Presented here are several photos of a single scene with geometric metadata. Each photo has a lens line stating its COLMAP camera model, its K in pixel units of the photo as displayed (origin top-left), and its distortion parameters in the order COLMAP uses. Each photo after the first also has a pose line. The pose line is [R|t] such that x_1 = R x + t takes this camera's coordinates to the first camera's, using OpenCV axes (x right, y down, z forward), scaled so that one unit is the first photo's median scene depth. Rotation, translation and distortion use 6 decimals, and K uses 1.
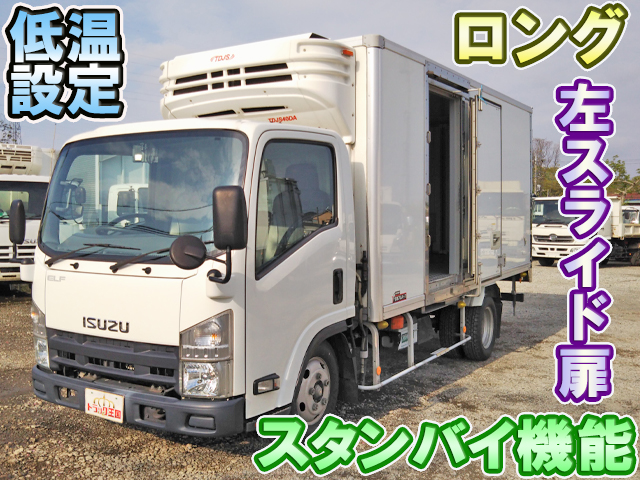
lens RADIAL K [[636.2, 0, 316.8], [0, 636.2, 242.5], [0, 0, 1]] dist [-0.014707, 0.000000]
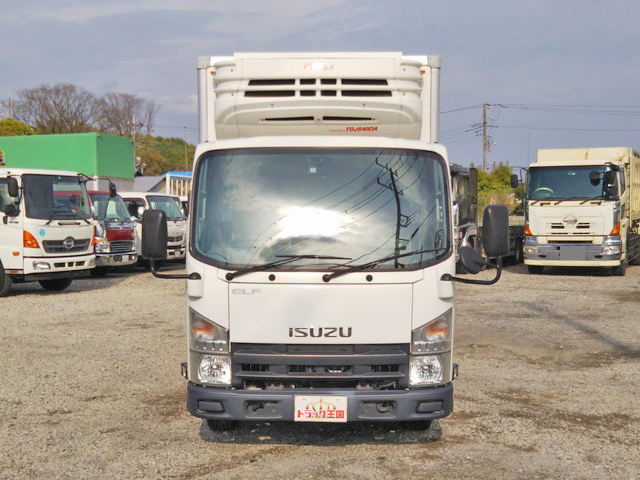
lens RADIAL K [[912.7, 0, 321.5], [0, 912.7, 237.8], [0, 0, 1]] dist [-0.017943, 0.000000]
pose [[0.862876, -0.020158, 0.505013, -1.024538], [0.021578, 0.999763, 0.003038, -0.029080], [-0.504954, 0.008276, 0.863106, -0.286471]]
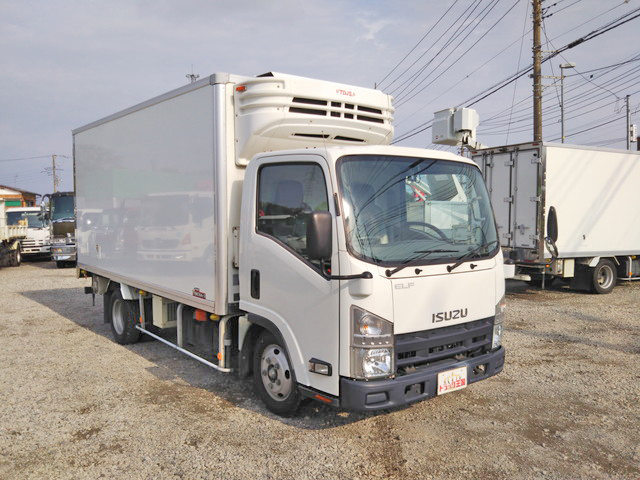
lens RADIAL K [[547.8, 0, 304.2], [0, 547.8, 241.0], [0, 0, 1]] dist [-0.031898, -0.014097]
pose [[0.399047, -0.044719, 0.915839, -1.318547], [0.049067, 0.998420, 0.027372, -0.052559], [-0.915617, 0.034014, 0.400611, 0.780832]]
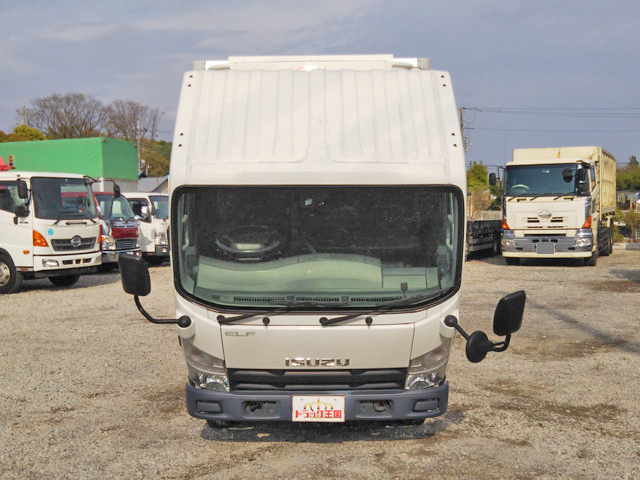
lens RADIAL K [[836.6, 0, 319.1], [0, 836.6, 240.6], [0, 0, 1]] dist [-0.023867, 0.000000]
pose [[0.858498, -0.034383, 0.511663, -0.973351], [0.031998, 0.999397, 0.013470, -0.039213], [-0.511818, 0.004808, 0.859081, -0.184226]]
